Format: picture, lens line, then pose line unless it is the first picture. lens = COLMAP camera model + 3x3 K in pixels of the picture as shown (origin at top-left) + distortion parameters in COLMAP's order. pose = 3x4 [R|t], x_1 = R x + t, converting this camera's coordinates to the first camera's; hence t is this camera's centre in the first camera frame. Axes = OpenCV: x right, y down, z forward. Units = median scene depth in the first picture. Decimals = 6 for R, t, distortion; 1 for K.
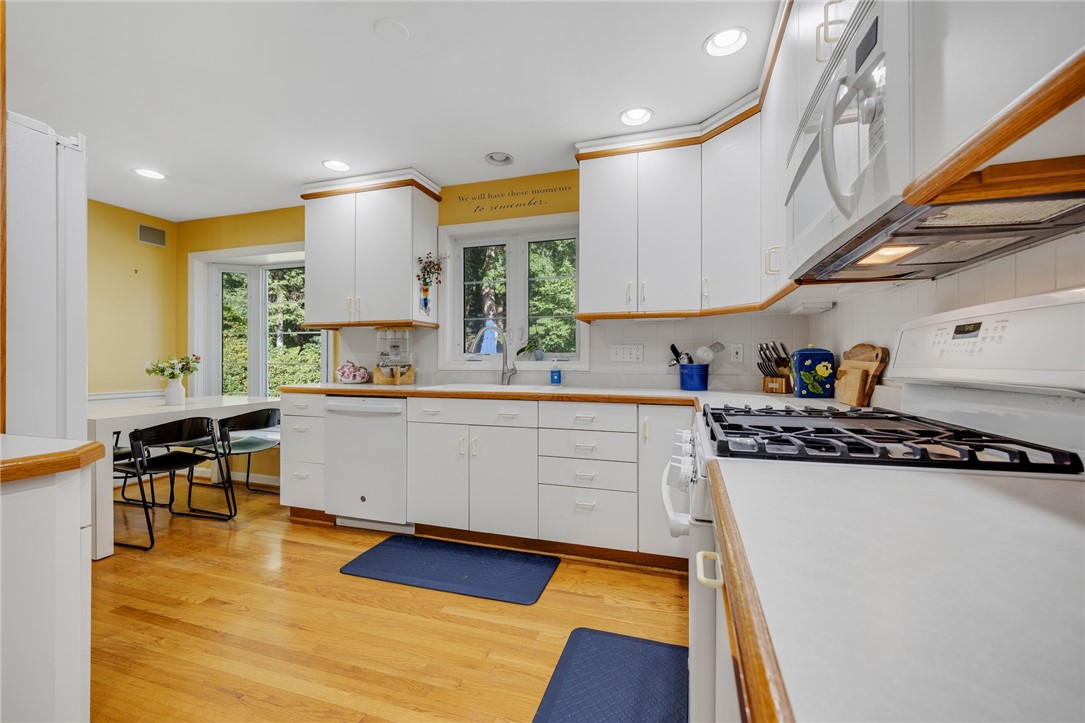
lens RADIAL K [[454.1, 0, 536.0], [0, 454.1, 359.2], [0, 0, 1]] dist [-0.000127, -0.000301]
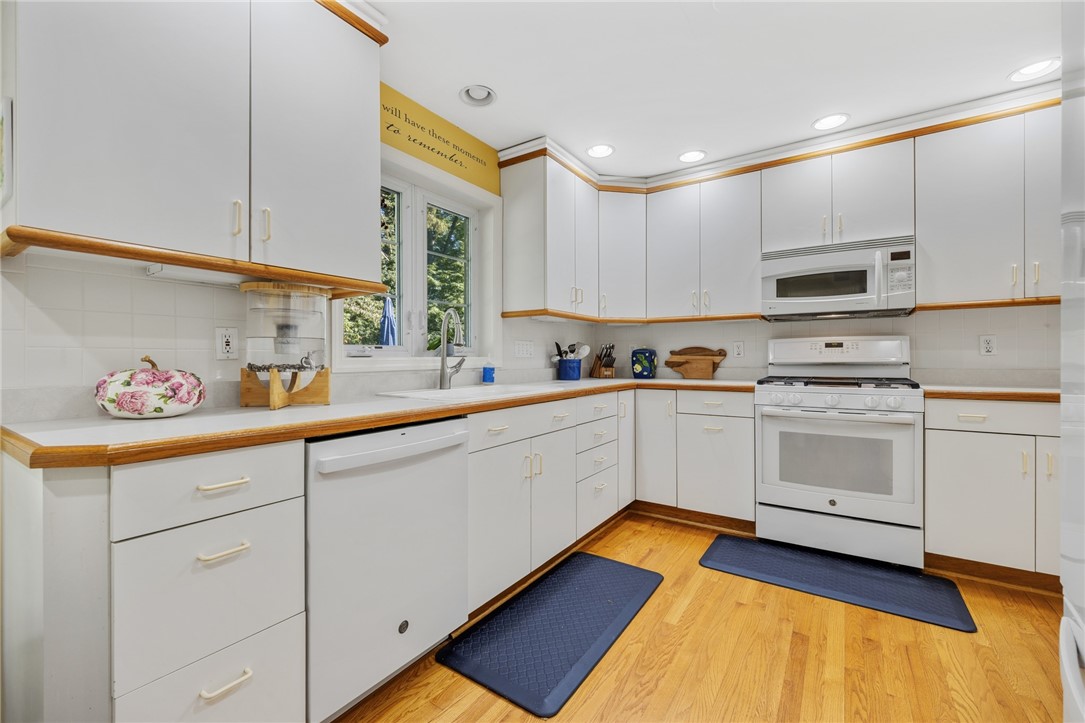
lens RADIAL K [[454.1, 0, 541.2], [0, 454.1, 357.9], [0, 0, 1]] dist [-0.000127, -0.000301]
pose [[0.265120, -0.003041, 0.964211, -0.986934], [-0.000453, 0.999995, 0.003279, 0.004507], [-0.964215, -0.001306, 0.265117, 0.850363]]
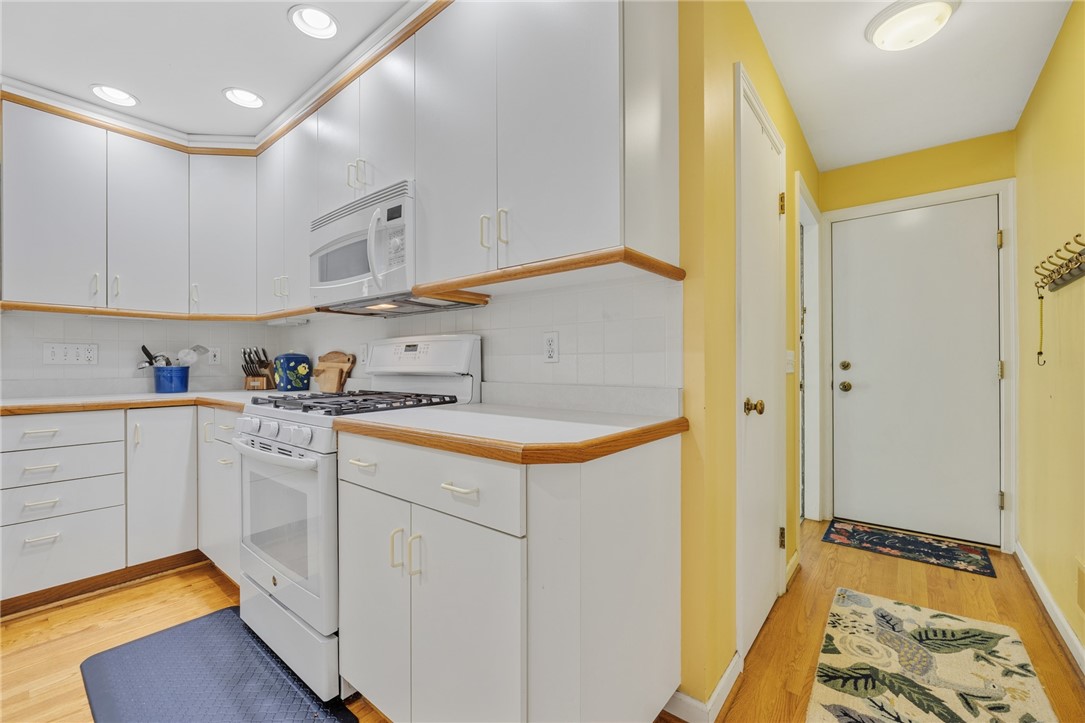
lens RADIAL K [[454.1, 0, 540.1], [0, 454.1, 363.3], [0, 0, 1]] dist [-0.000127, -0.000301]
pose [[0.364388, -0.004210, 0.931238, -0.325949], [-0.000385, 0.999989, 0.004672, -0.001185], [-0.931247, -0.002061, 0.364382, -0.132274]]
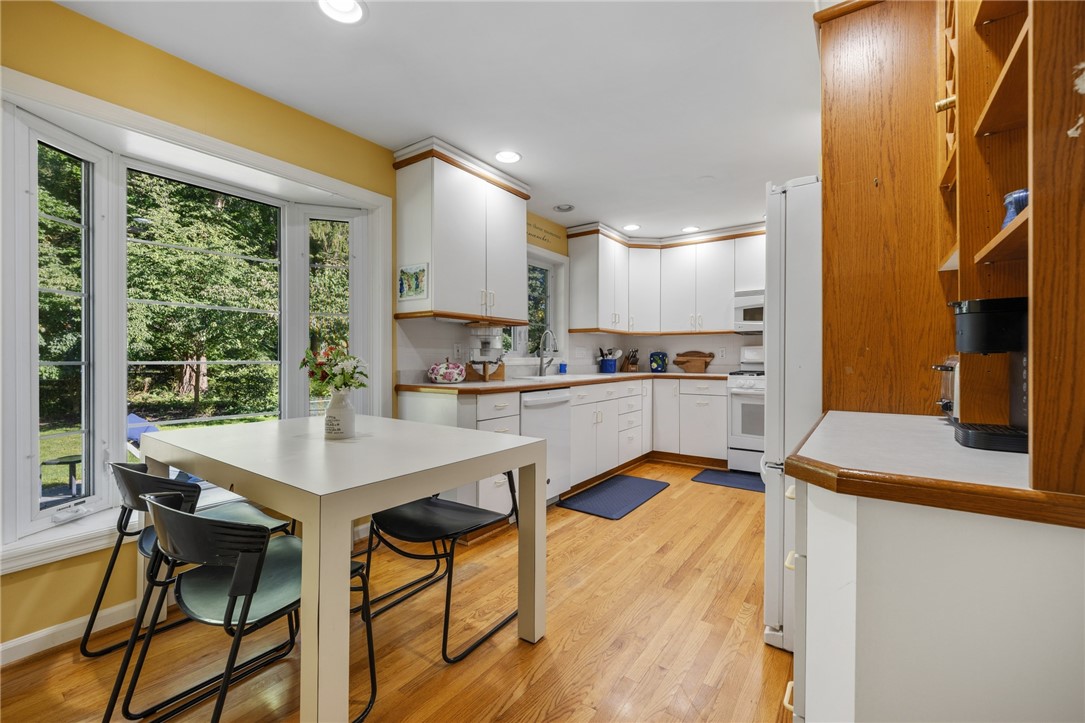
lens RADIAL K [[454.1, 0, 534.1], [0, 454.1, 359.9], [0, 0, 1]] dist [-0.000127, -0.000301]
pose [[0.303500, -0.007561, 0.952802, -1.724946], [-0.004445, 0.999946, 0.009351, -0.001093], [-0.952821, -0.007073, 0.303450, 0.827013]]
